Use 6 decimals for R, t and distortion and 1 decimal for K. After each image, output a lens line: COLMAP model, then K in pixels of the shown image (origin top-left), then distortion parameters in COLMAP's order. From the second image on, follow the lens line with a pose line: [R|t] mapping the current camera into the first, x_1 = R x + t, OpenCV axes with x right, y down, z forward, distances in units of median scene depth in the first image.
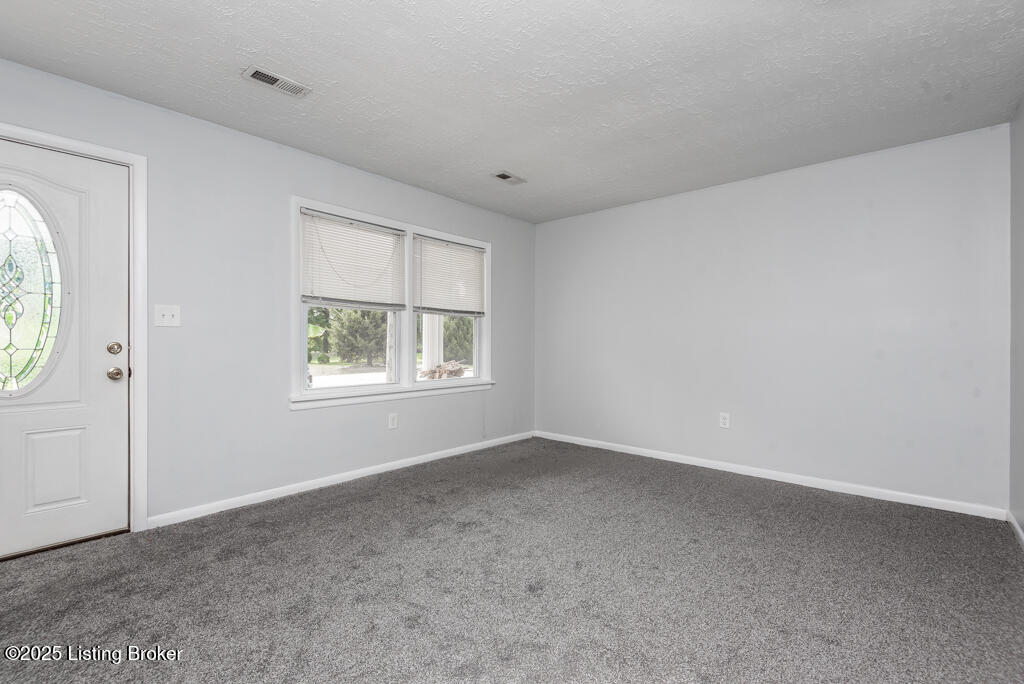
lens RADIAL K [[458.3, 0, 512.0], [0, 458.3, 342.0], [0, 0, 1]] dist [0.000150, -0.005250]
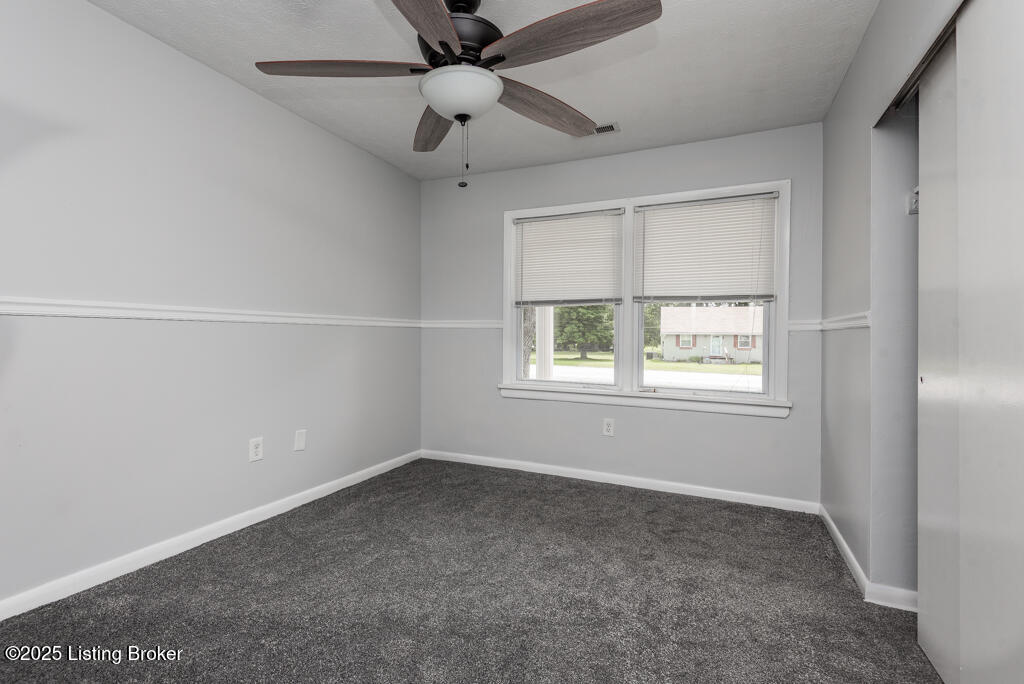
lens RADIAL K [[458.3, 0, 512.0], [0, 458.3, 342.0], [0, 0, 1]] dist [0.000150, -0.005250]
pose [[0.283826, 0.022924, -0.958602, 0.540653], [-0.004914, 0.999736, 0.022453, -0.012109], [0.958863, -0.001662, 0.283864, 0.575180]]
